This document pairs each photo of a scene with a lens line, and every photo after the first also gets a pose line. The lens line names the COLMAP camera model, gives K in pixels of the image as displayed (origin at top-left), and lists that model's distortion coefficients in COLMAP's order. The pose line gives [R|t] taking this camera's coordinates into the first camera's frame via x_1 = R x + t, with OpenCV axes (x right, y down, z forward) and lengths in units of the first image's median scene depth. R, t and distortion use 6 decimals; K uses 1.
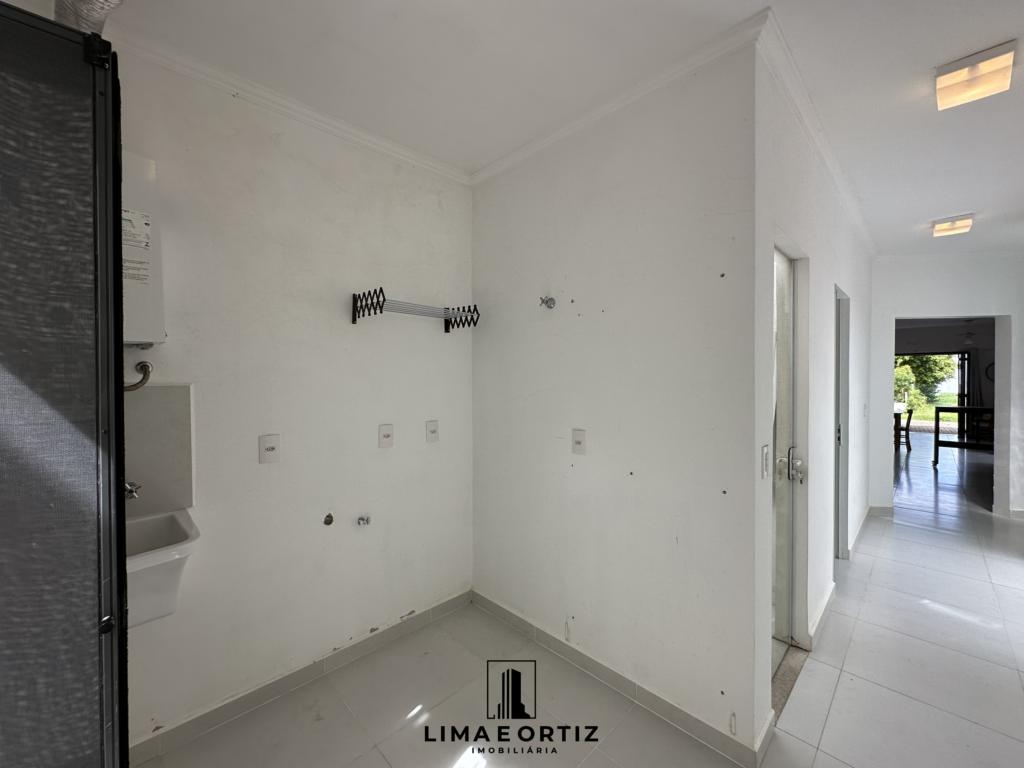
lens RADIAL K [[409.6, 0, 512.8], [0, 409.6, 383.0], [0, 0, 1]] dist [-0.003800, 0.000547]
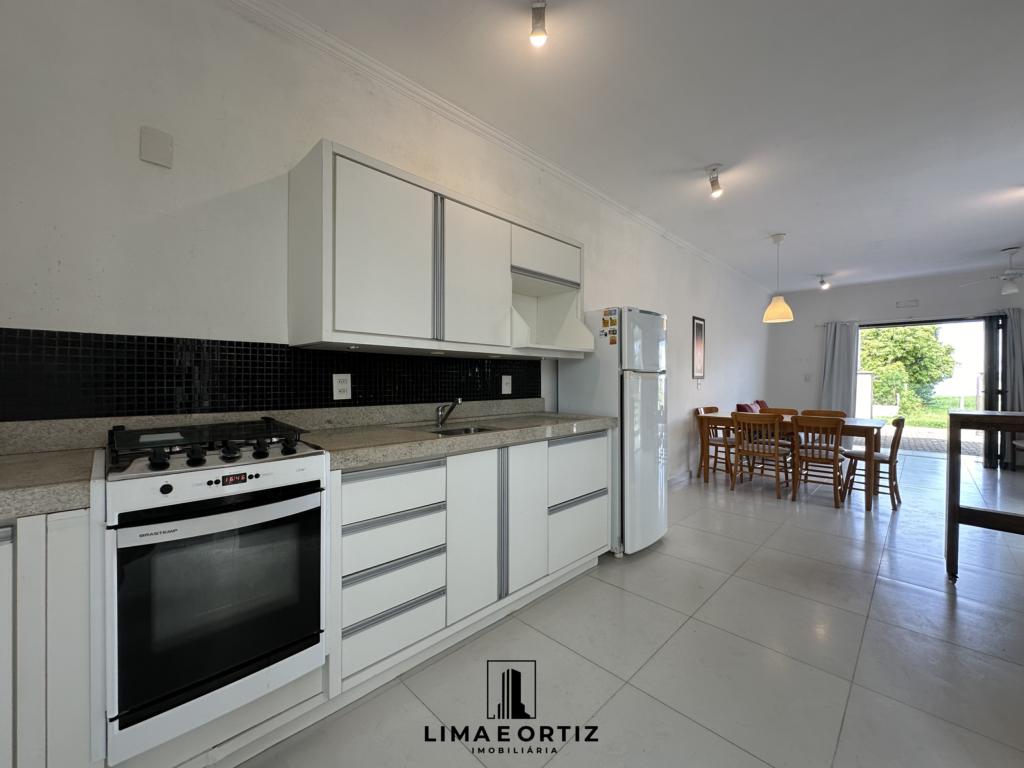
lens RADIAL K [[409.6, 0, 512.8], [0, 409.6, 383.0], [0, 0, 1]] dist [-0.003800, 0.000547]
pose [[0.999956, 0.004059, 0.008428, 0.146918], [-0.004023, 0.999982, -0.004366, 0.007667], [-0.008446, 0.004332, 0.999955, 0.149206]]
